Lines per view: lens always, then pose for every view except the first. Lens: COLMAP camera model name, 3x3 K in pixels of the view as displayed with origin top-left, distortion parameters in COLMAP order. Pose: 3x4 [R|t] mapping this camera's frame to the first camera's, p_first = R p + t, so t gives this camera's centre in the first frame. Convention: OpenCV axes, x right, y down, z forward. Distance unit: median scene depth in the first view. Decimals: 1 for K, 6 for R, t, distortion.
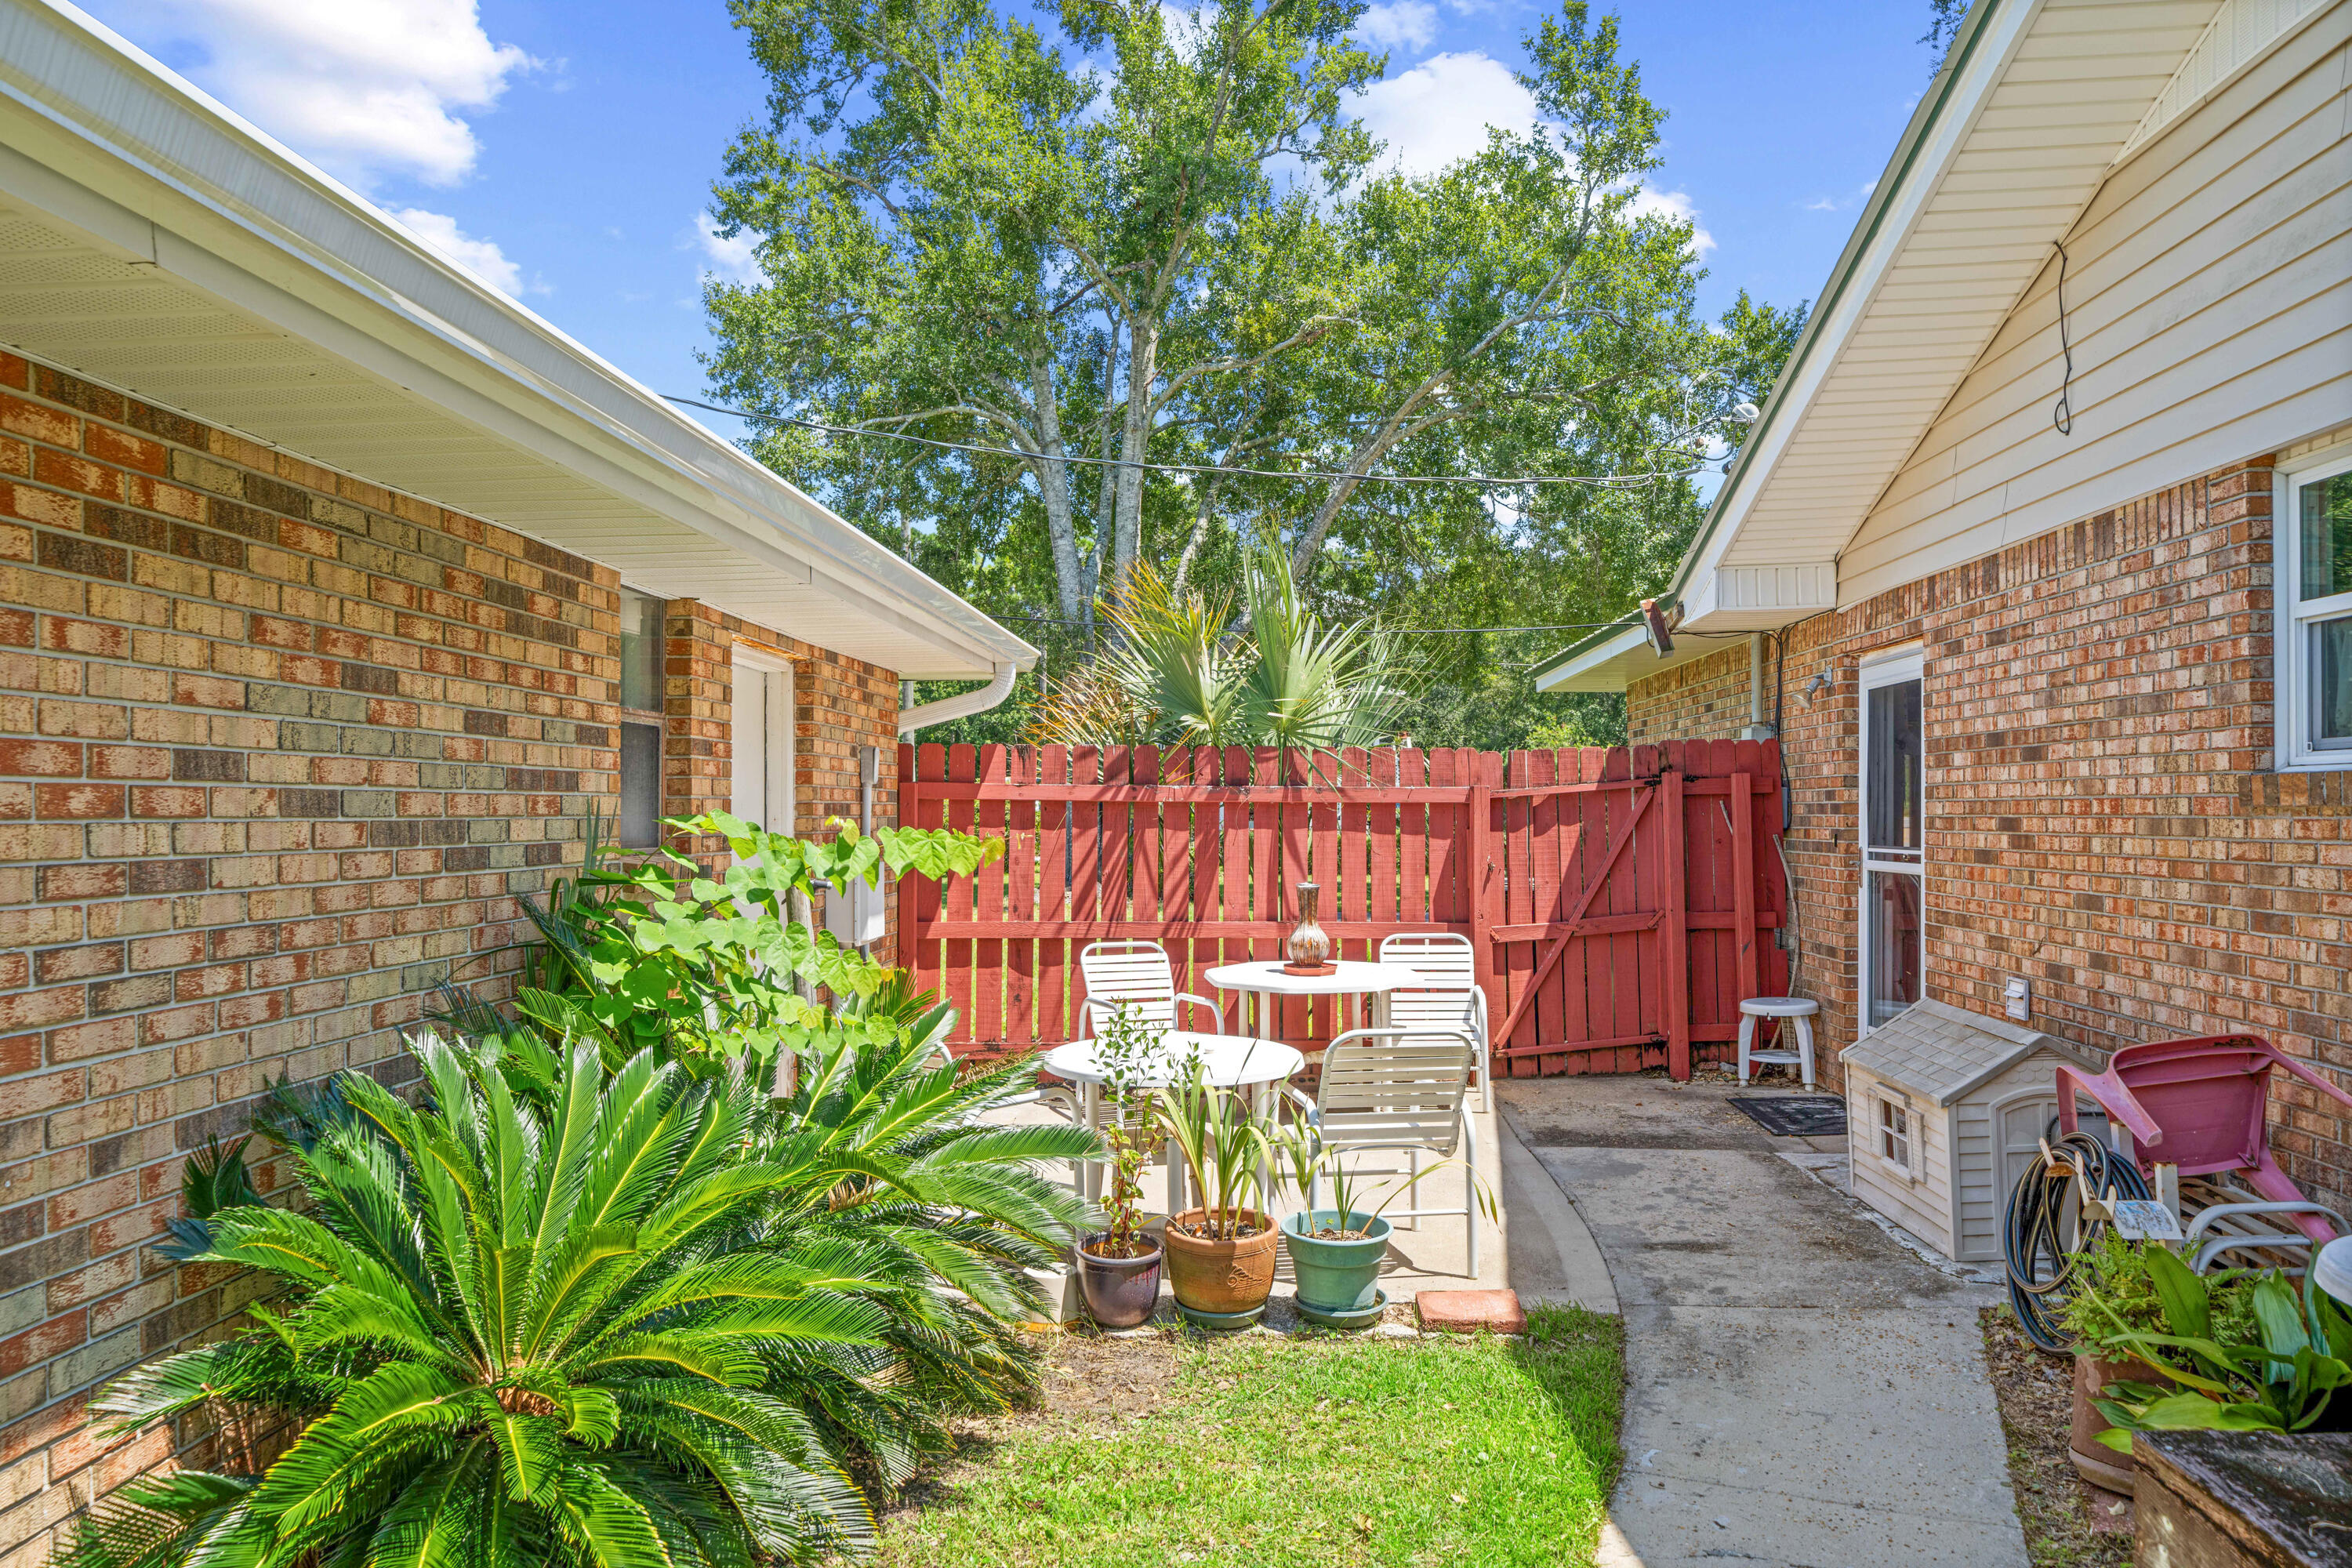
lens RADIAL K [[1631.6, 0, 1175.7], [0, 1631.6, 792.0], [0, 0, 1]] dist [0.006038, 0.000541]
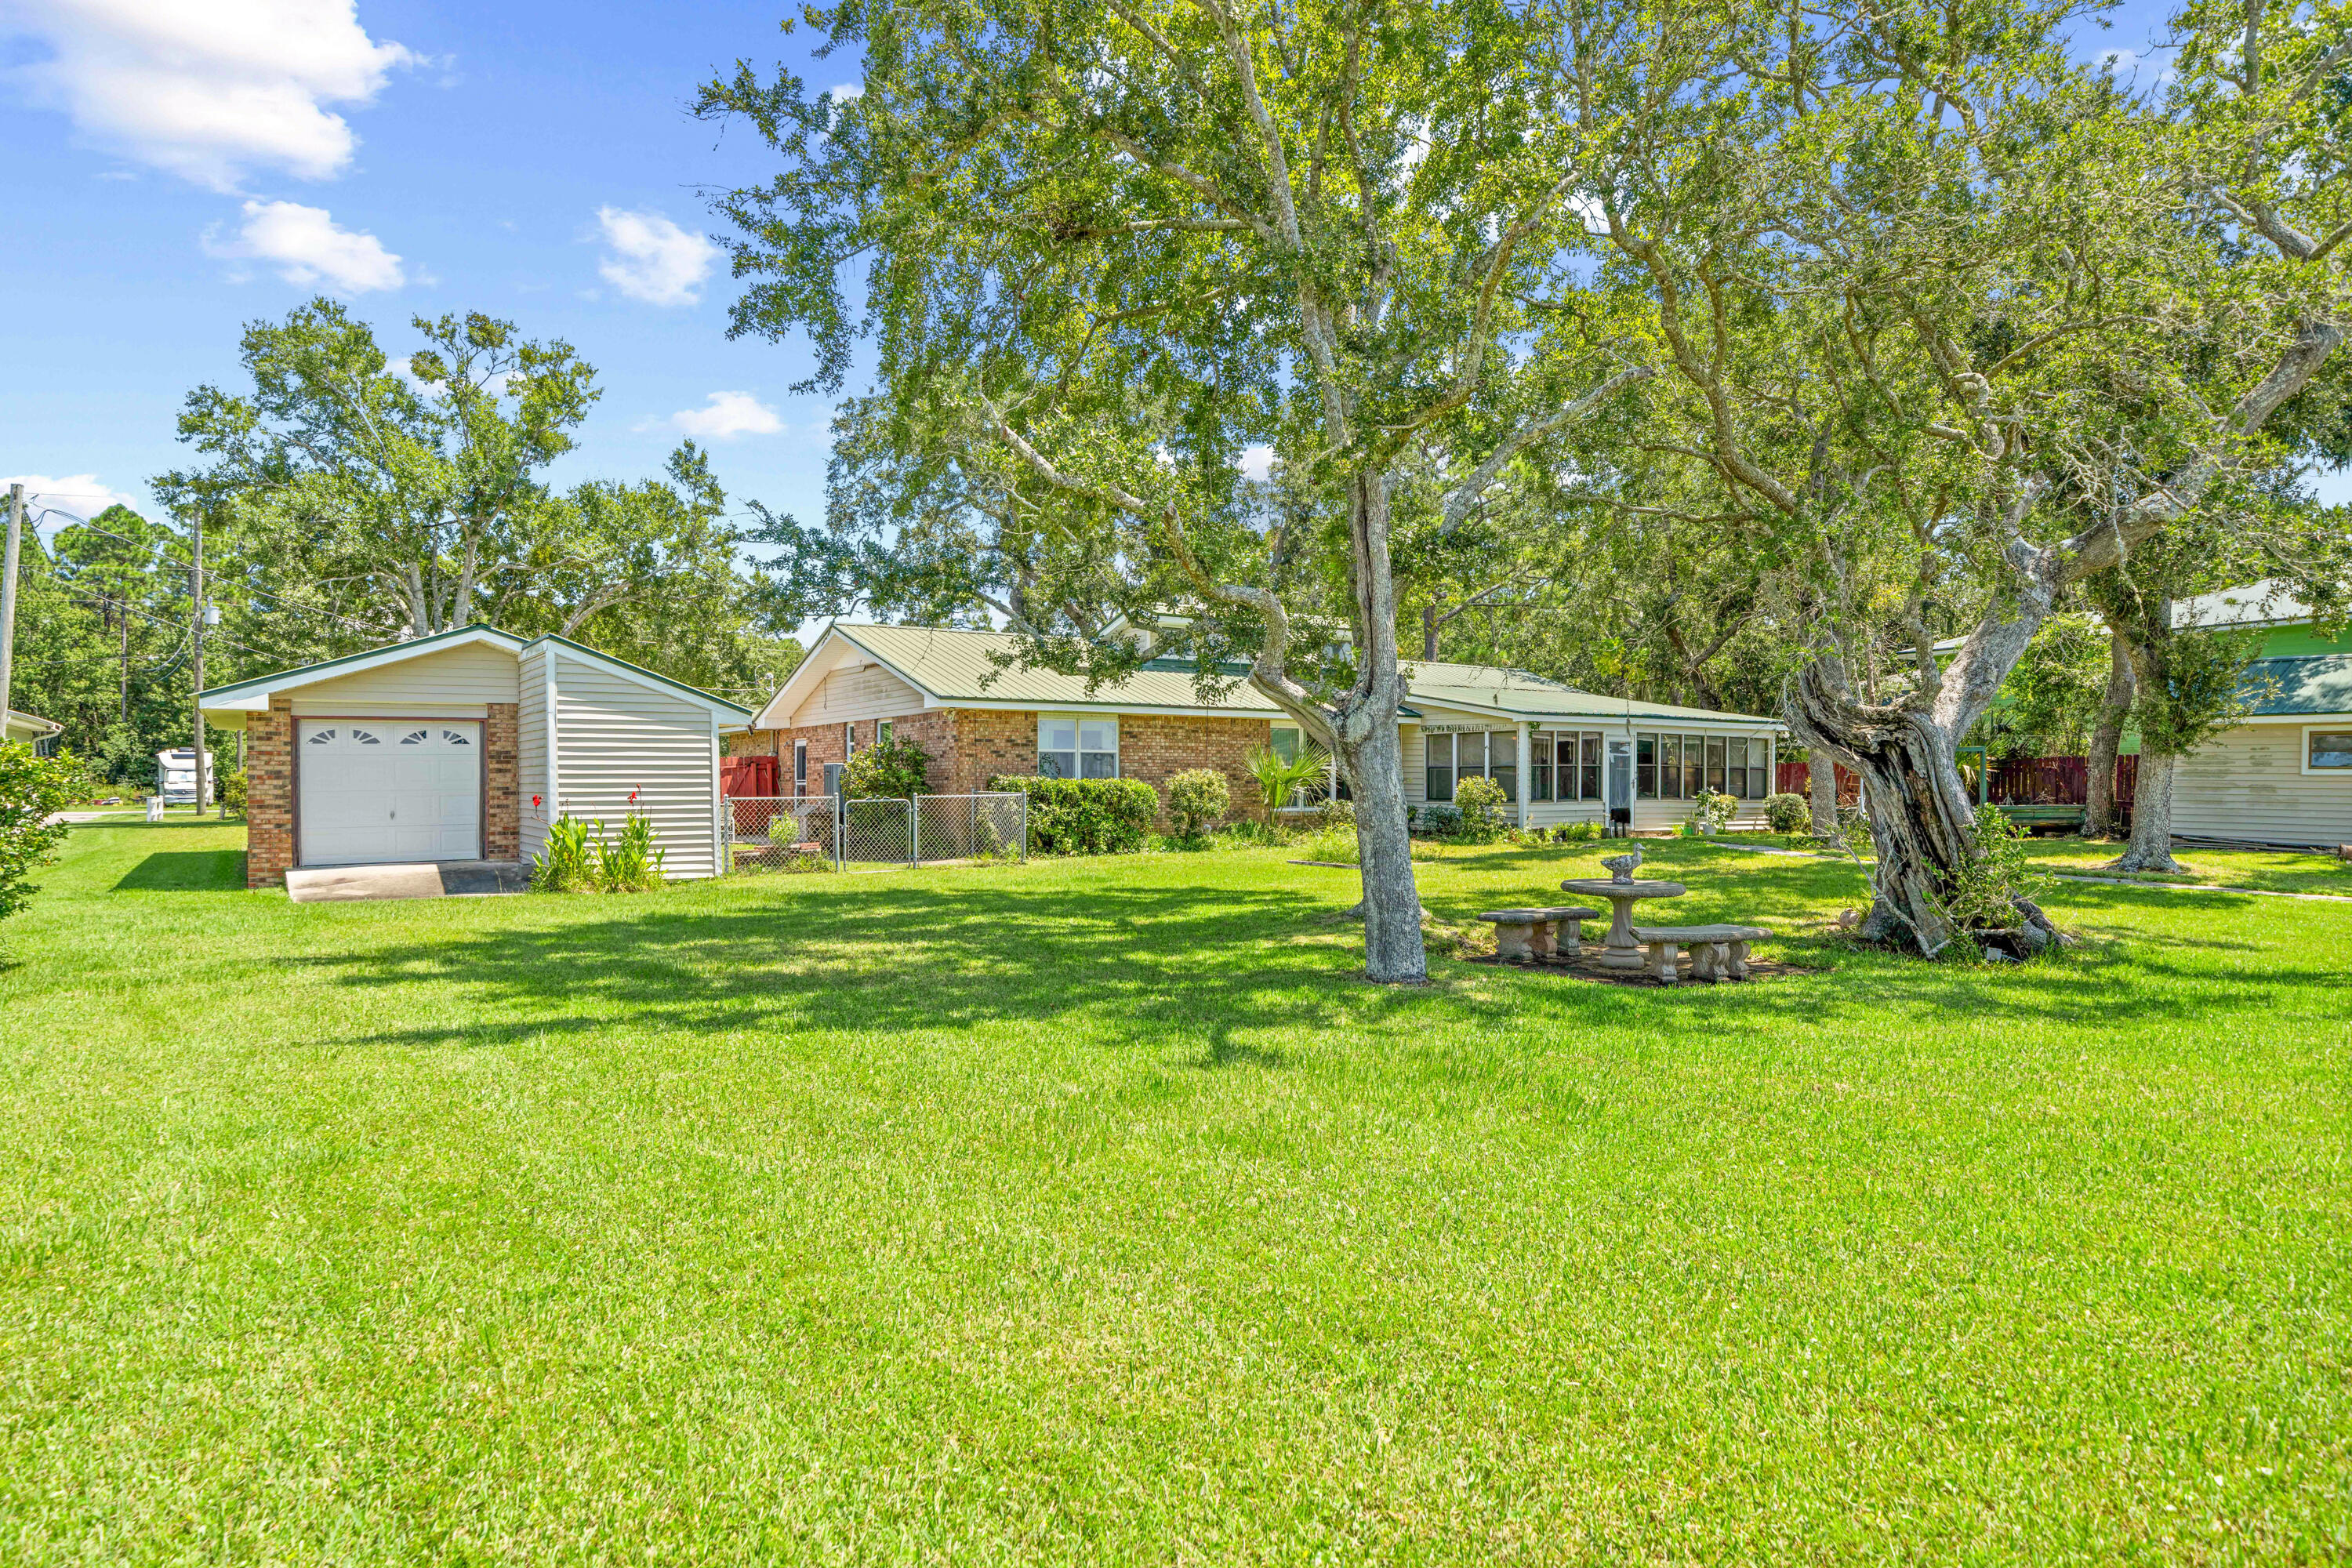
lens RADIAL K [[1357.8, 0, 1175.9], [0, 1357.8, 781.0], [0, 0, 1]] dist [0.000451, 0.000026]
pose [[0.793412, -0.005736, 0.608658, -0.978159], [-0.003894, 0.999887, 0.014499, -0.020996], [-0.608672, -0.013874, 0.793300, -2.484286]]
